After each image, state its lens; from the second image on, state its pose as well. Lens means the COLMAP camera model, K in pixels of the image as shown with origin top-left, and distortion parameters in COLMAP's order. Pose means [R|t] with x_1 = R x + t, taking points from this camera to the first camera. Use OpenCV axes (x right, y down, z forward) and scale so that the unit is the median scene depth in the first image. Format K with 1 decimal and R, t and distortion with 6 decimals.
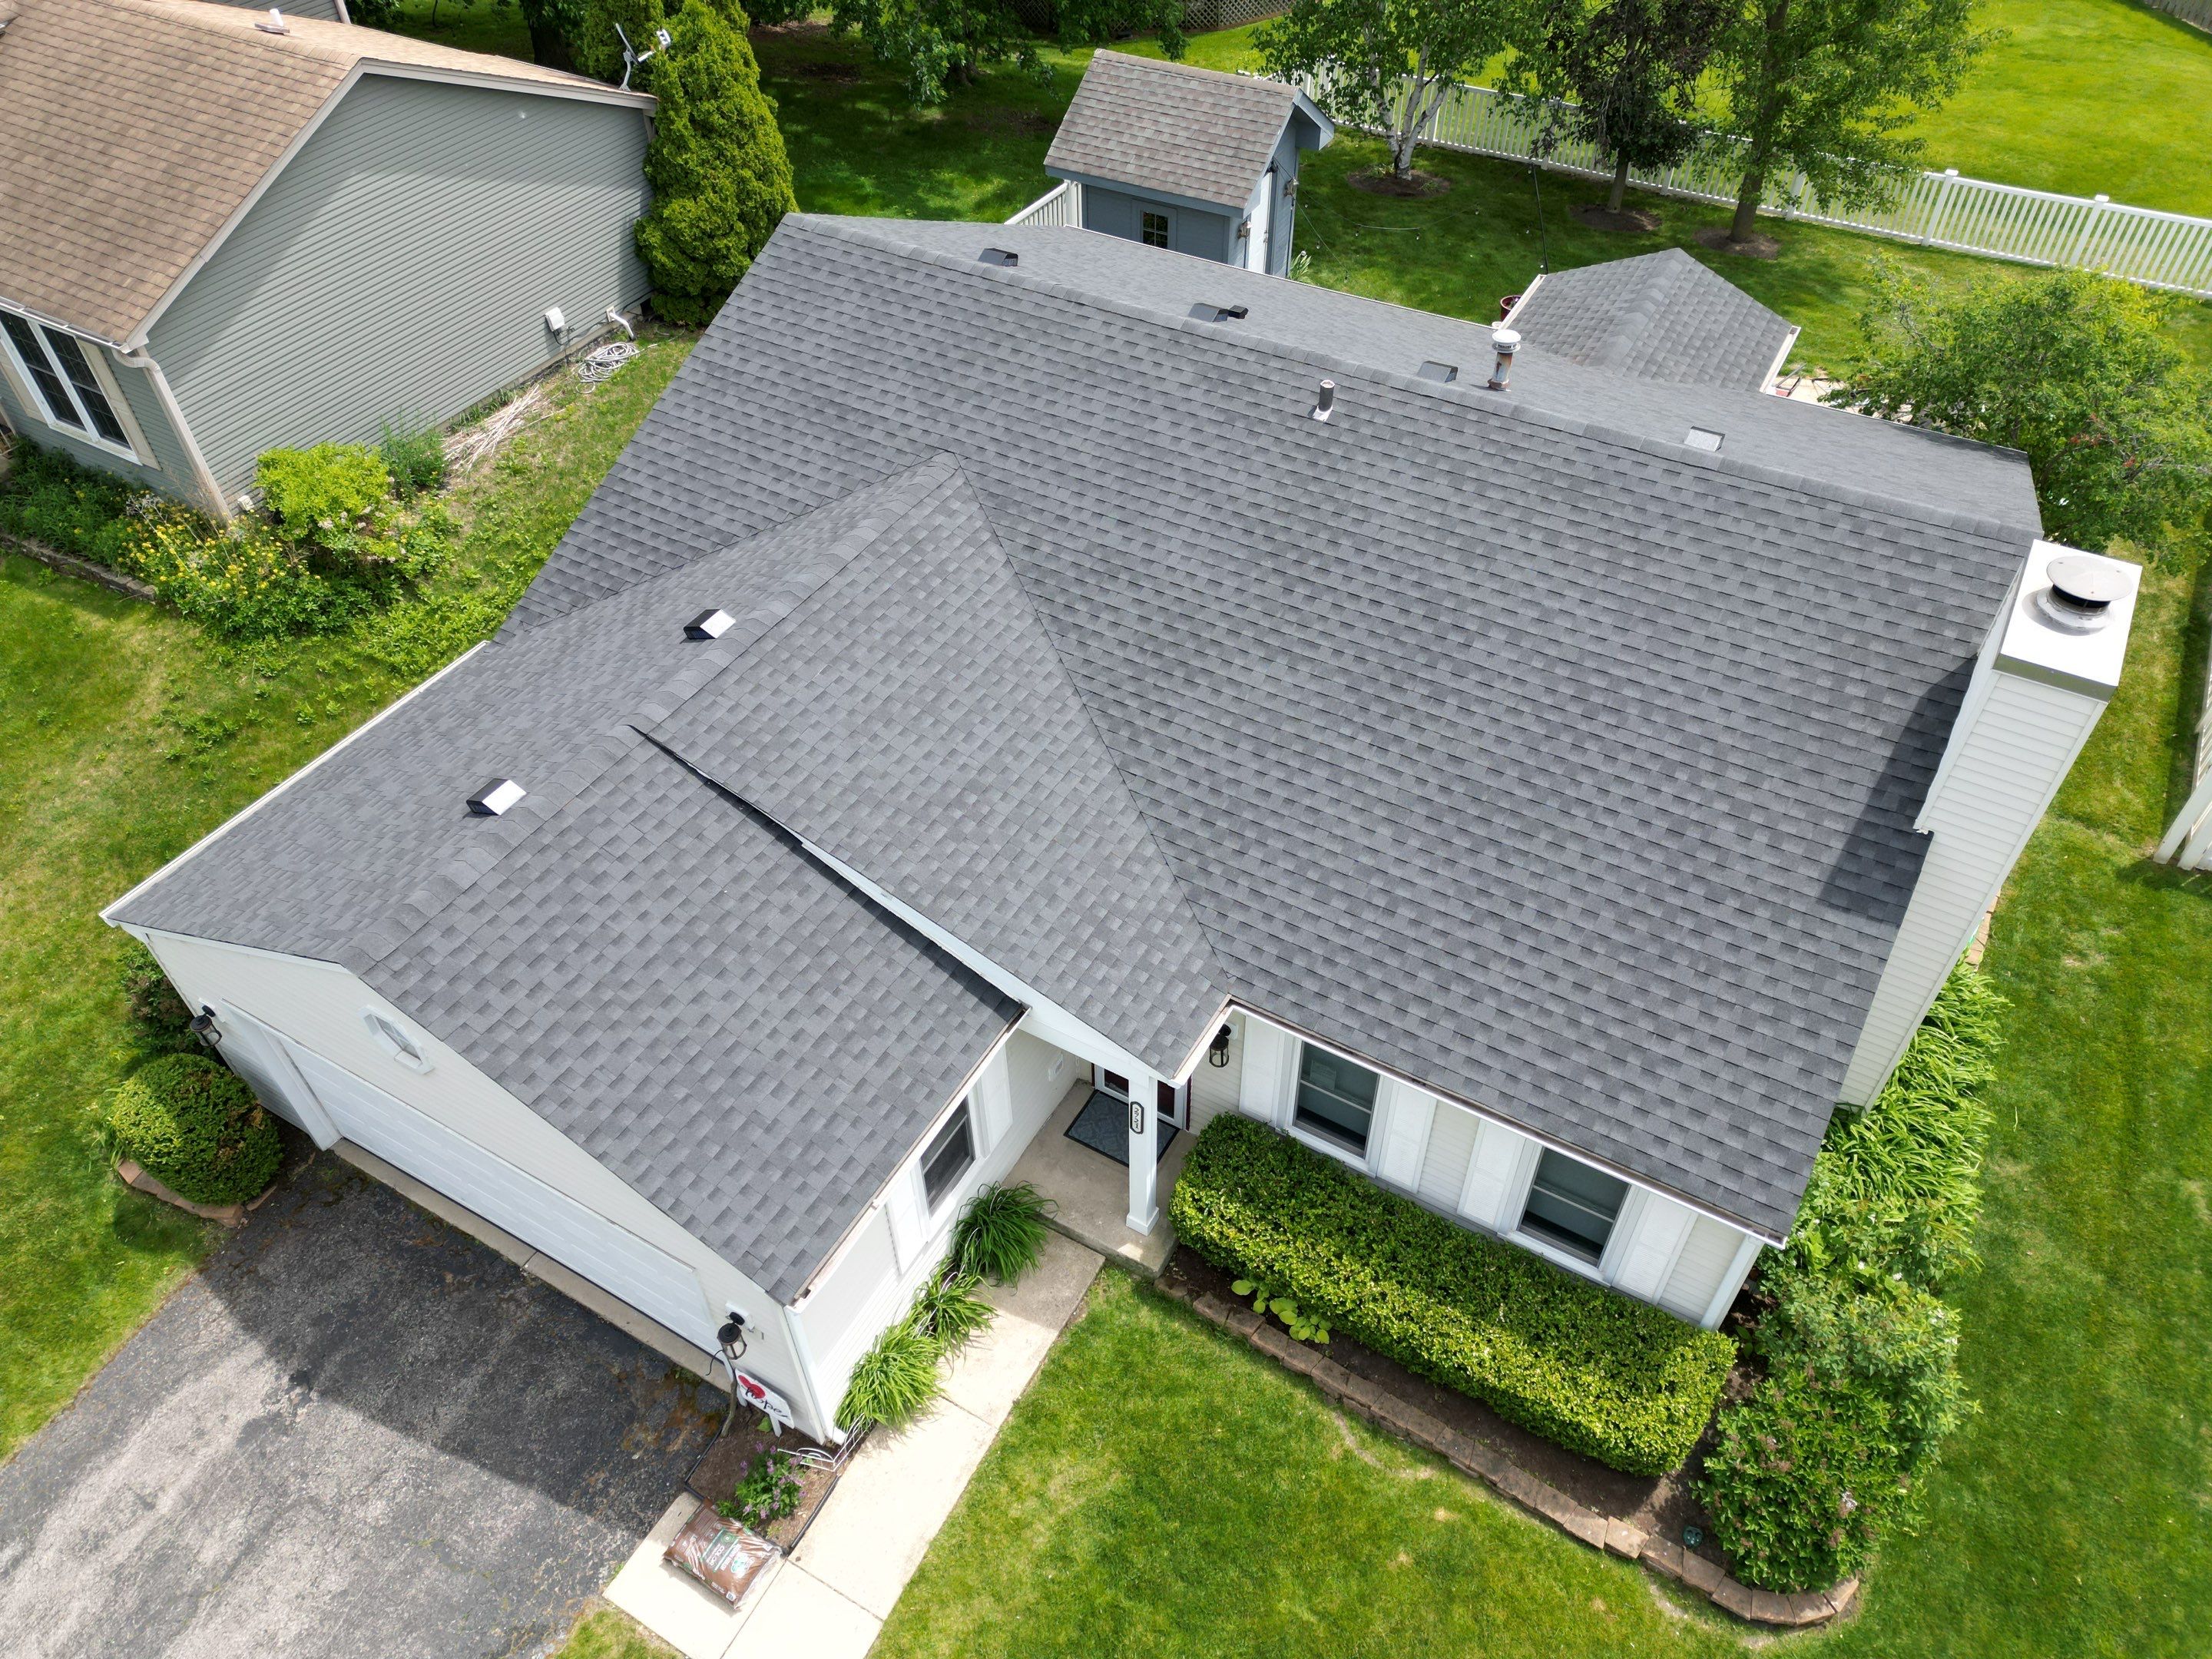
lens RADIAL K [[1560.5, 0, 1111.0], [0, 1560.5, 827.5], [0, 0, 1]] dist [0.034371, -0.027172]
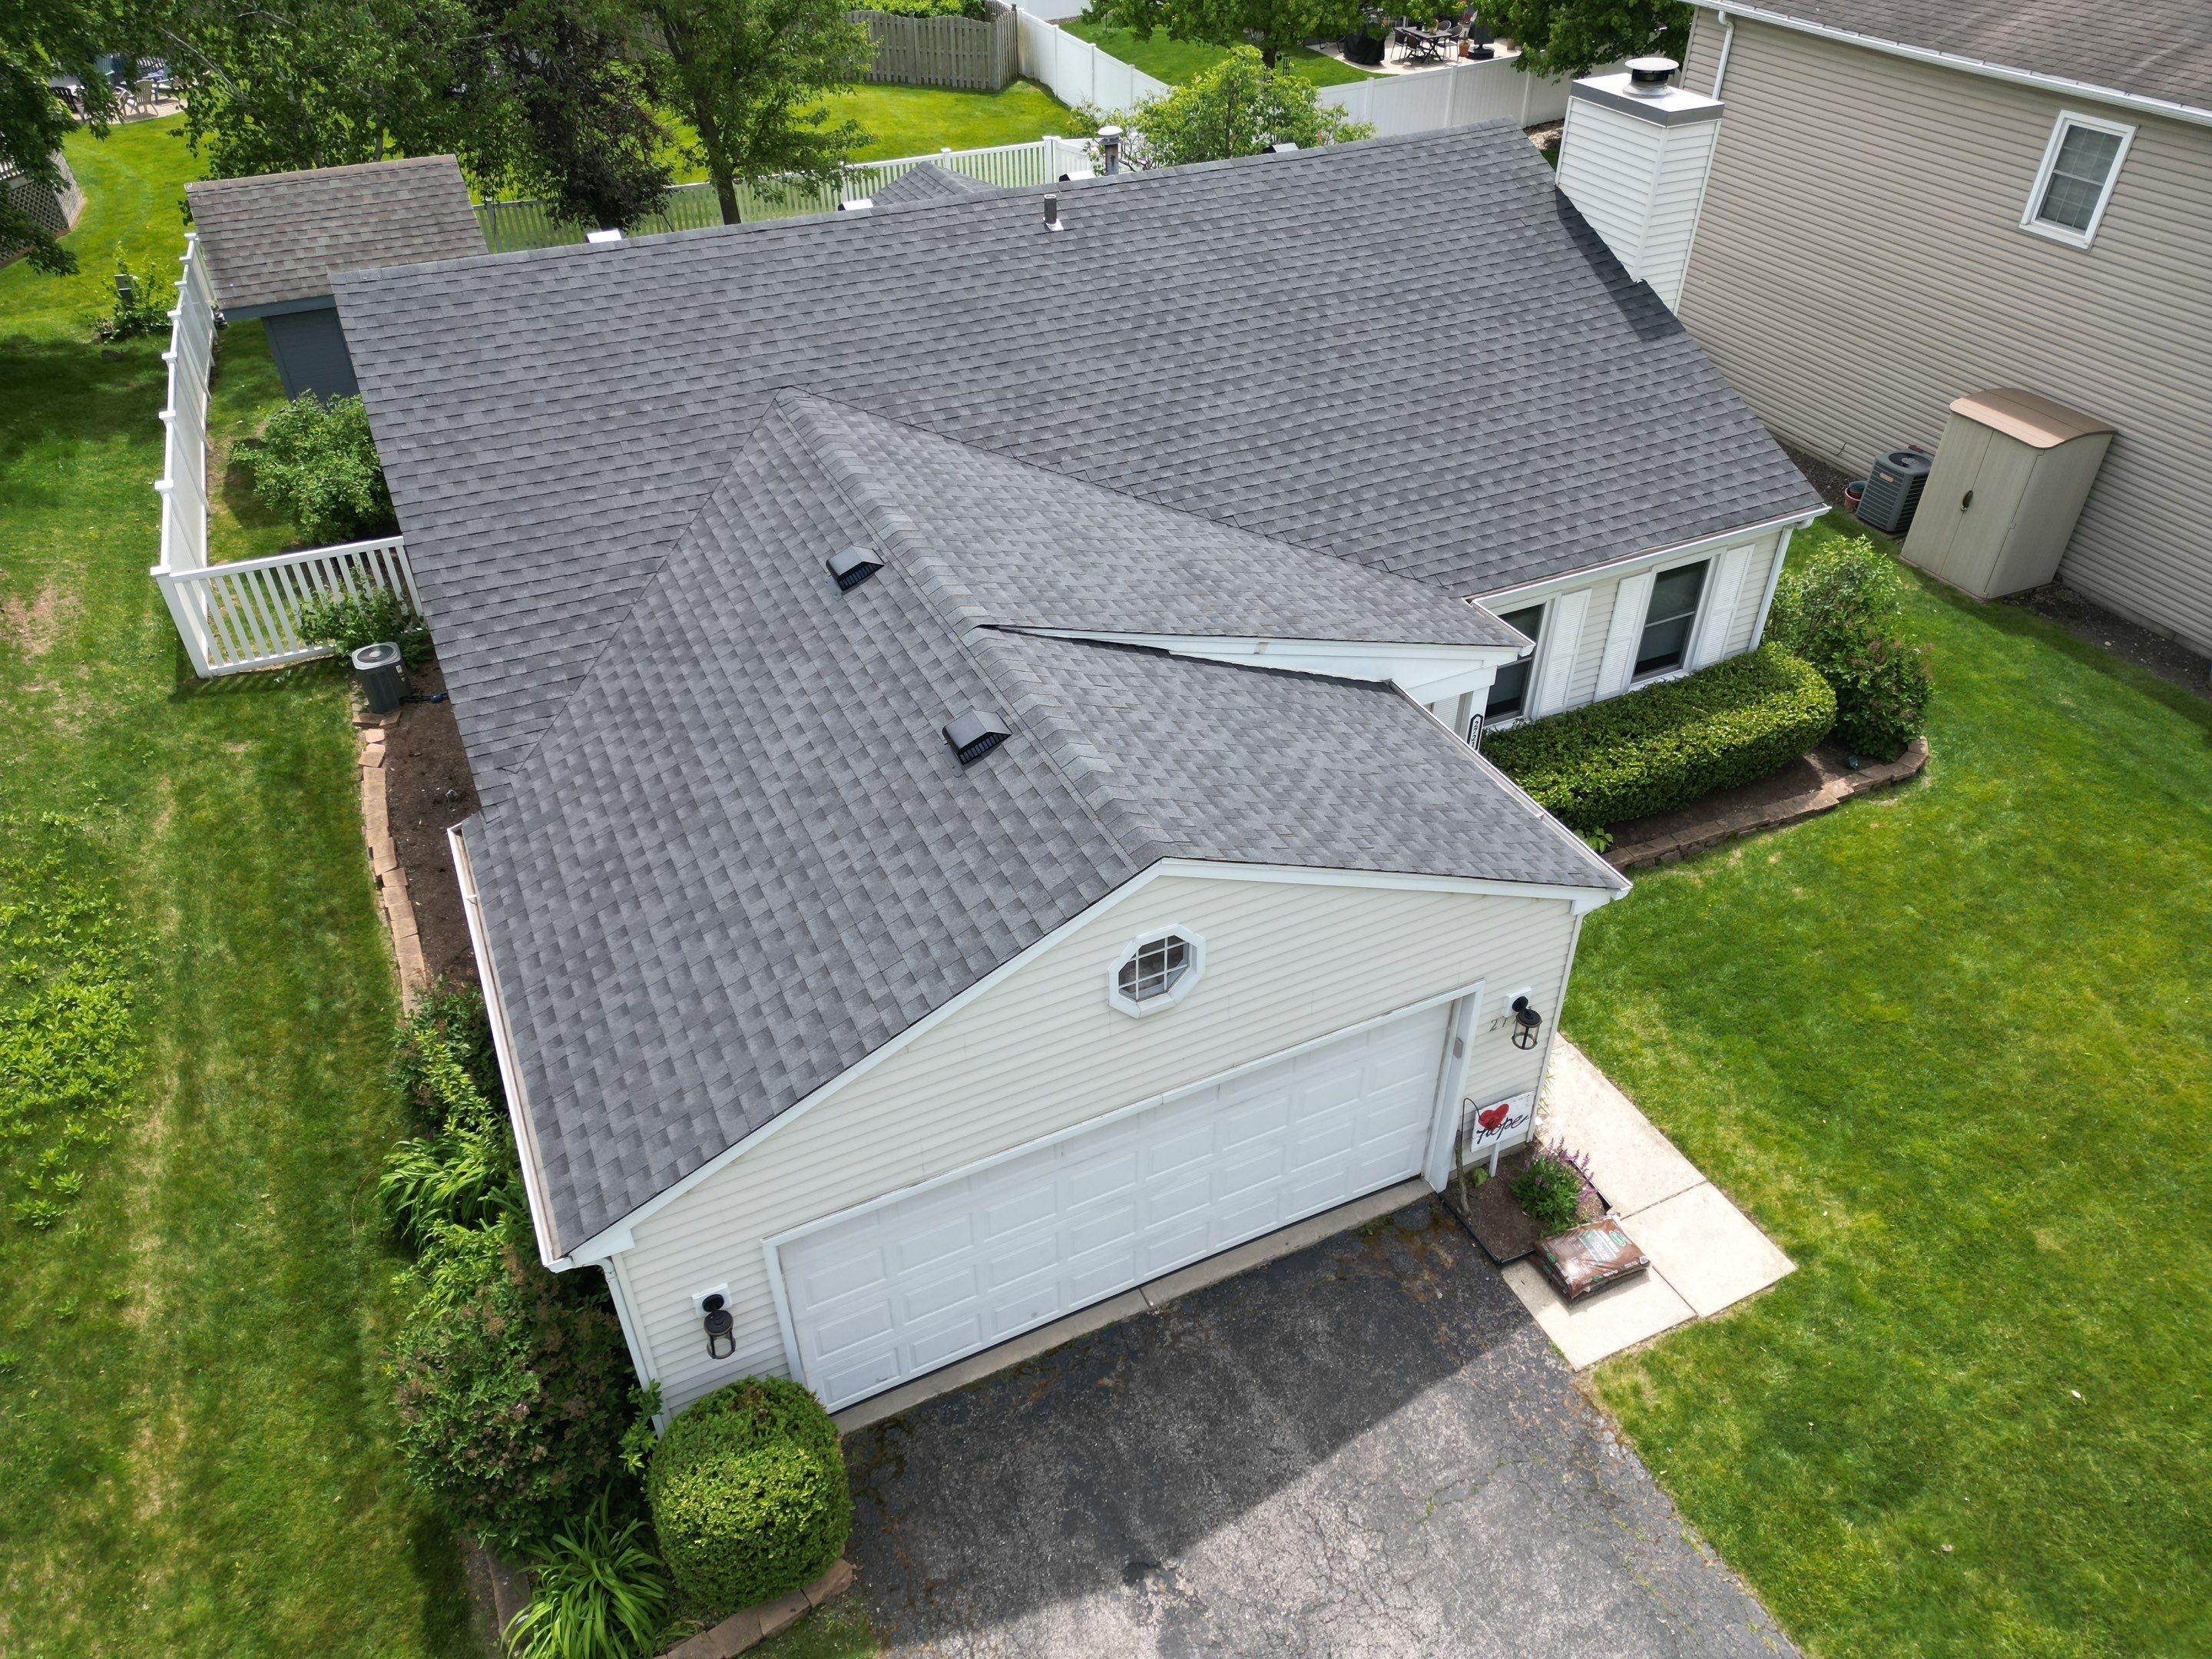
lens RADIAL K [[1560.5, 0, 1107.9], [0, 1560.5, 835.3], [0, 0, 1]] dist [0.034371, -0.027172]
pose [[0.568128, -0.495296, 0.657201, -0.880606], [0.580668, 0.807164, 0.106348, -0.021010], [-0.583143, 0.321197, 0.746175, 0.354631]]
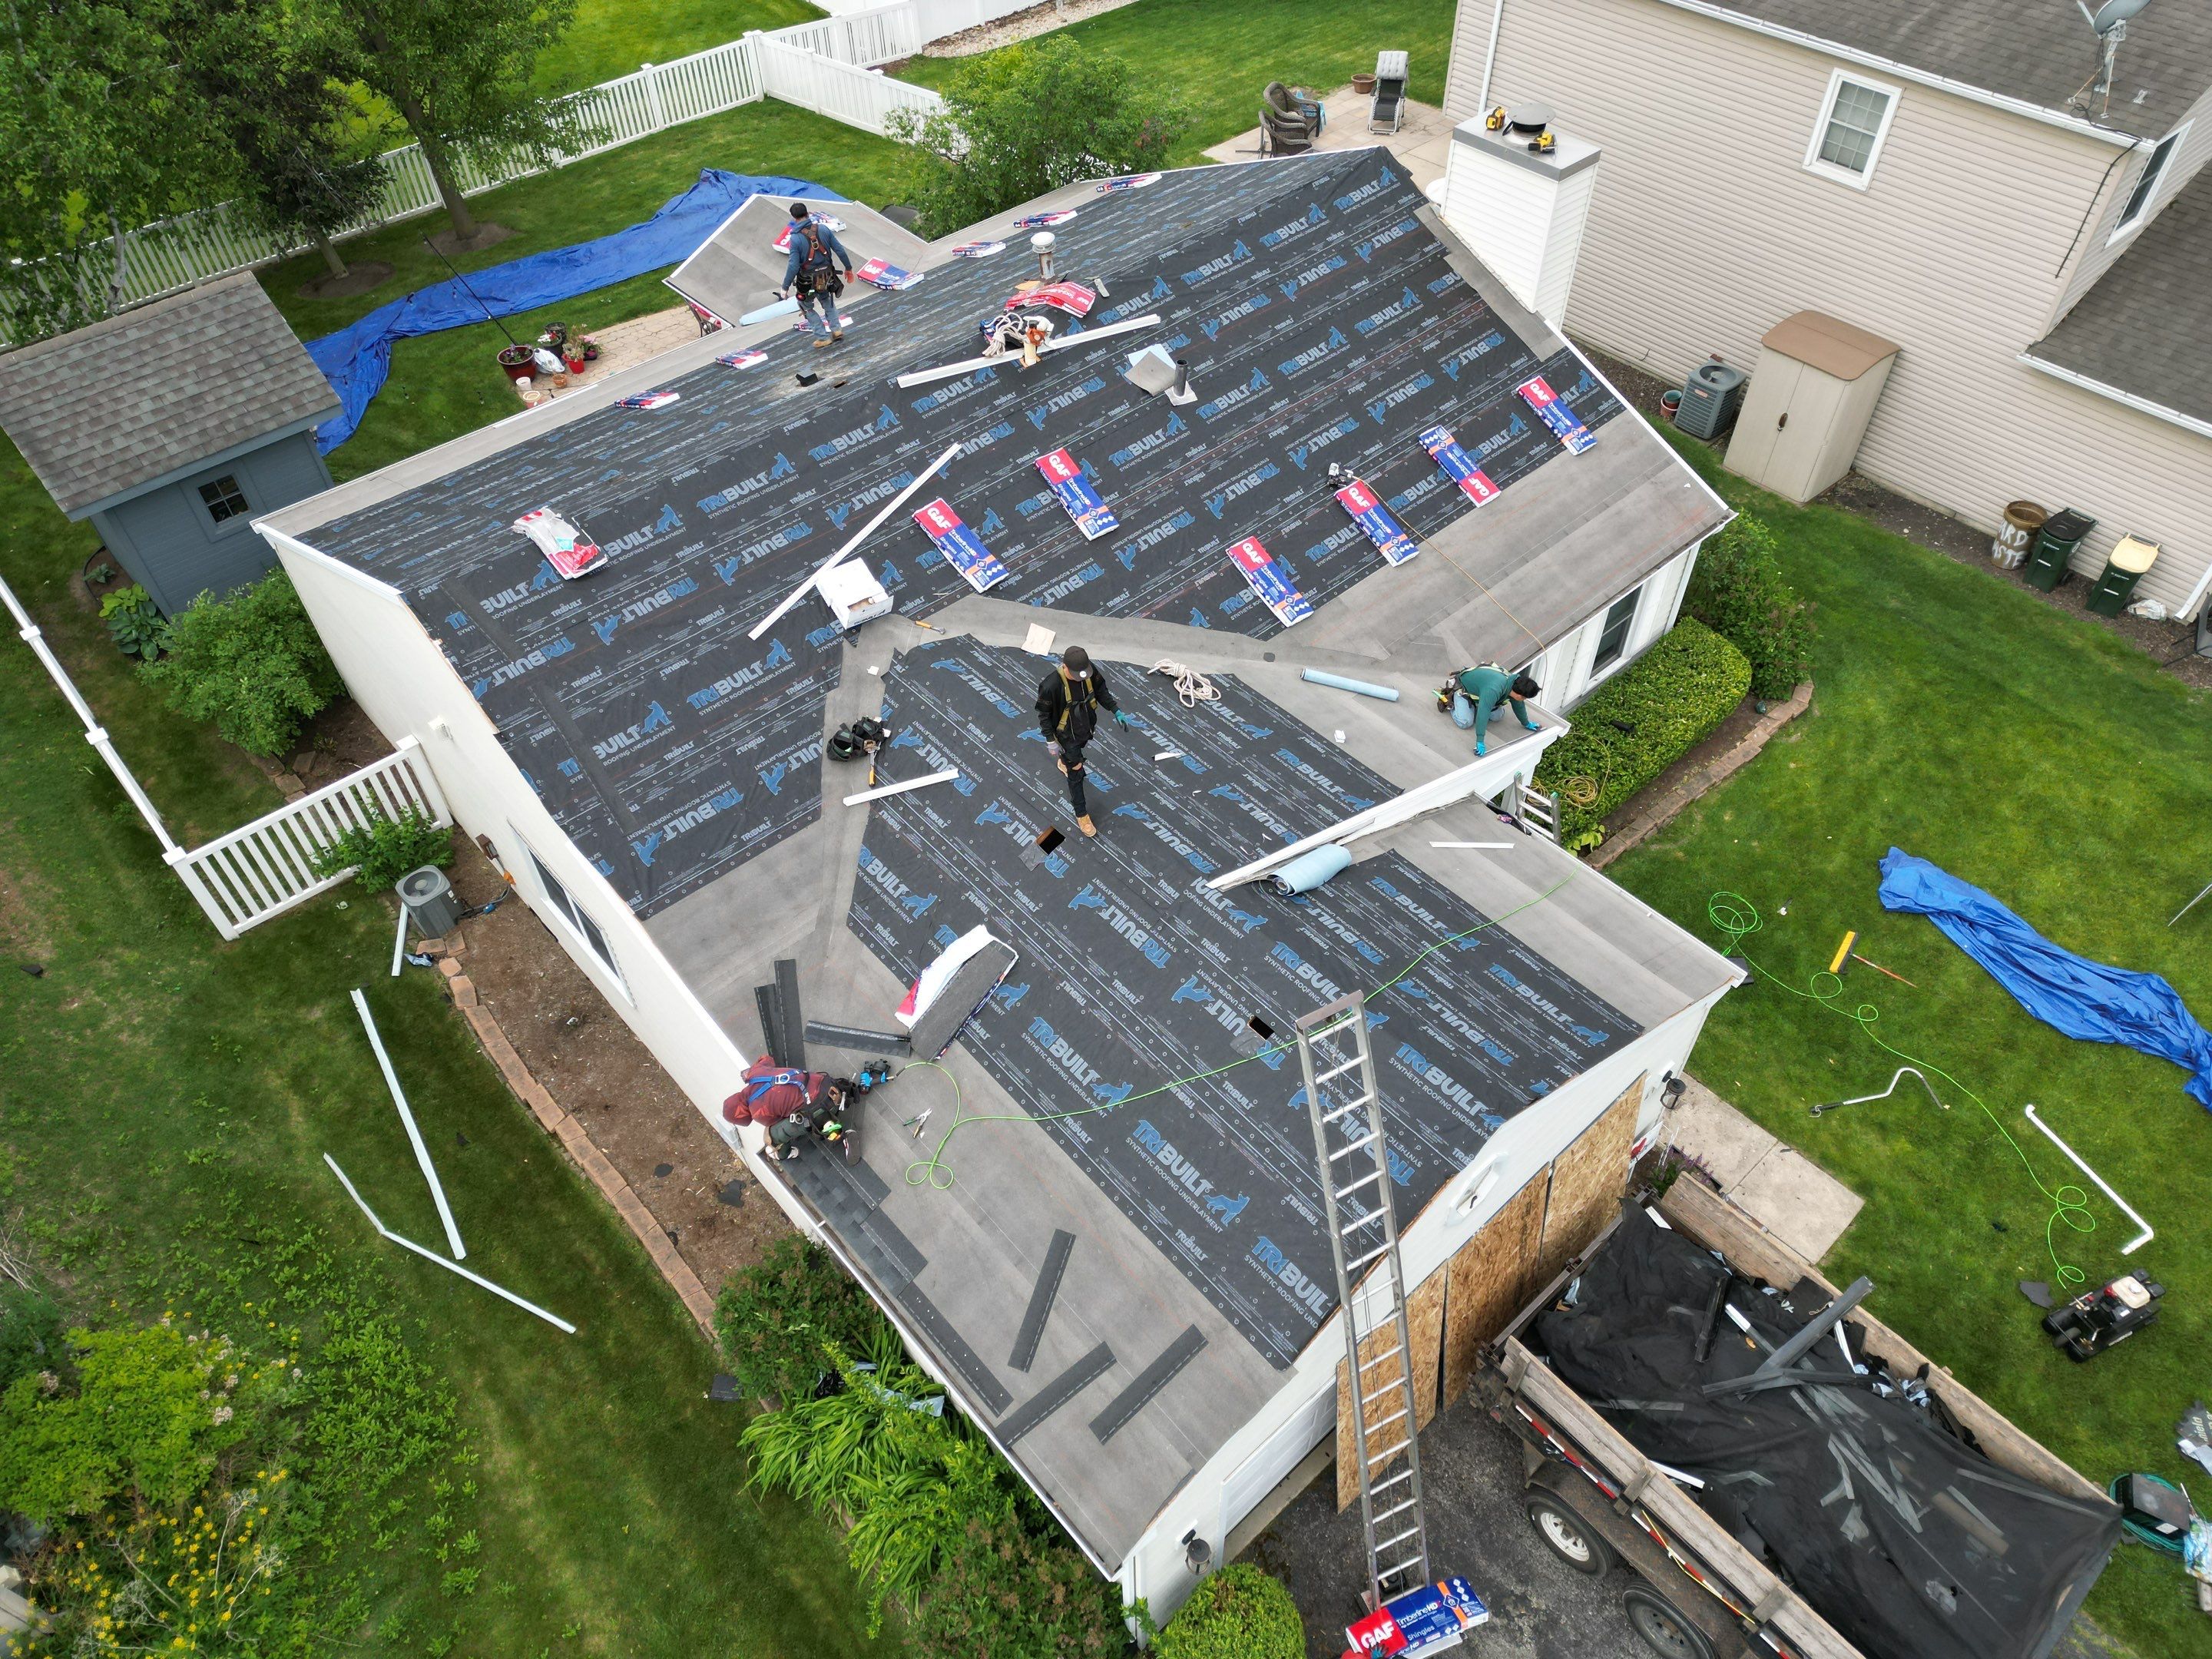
lens RADIAL K [[1560.5, 0, 1094.7], [0, 1560.5, 821.5], [0, 0, 1]] dist [0.034371, -0.027172]
pose [[0.312356, -0.698097, 0.644278, -0.921468], [0.681392, 0.637212, 0.360091, -0.496045], [-0.661920, 0.326530, 0.674715, 0.375330]]
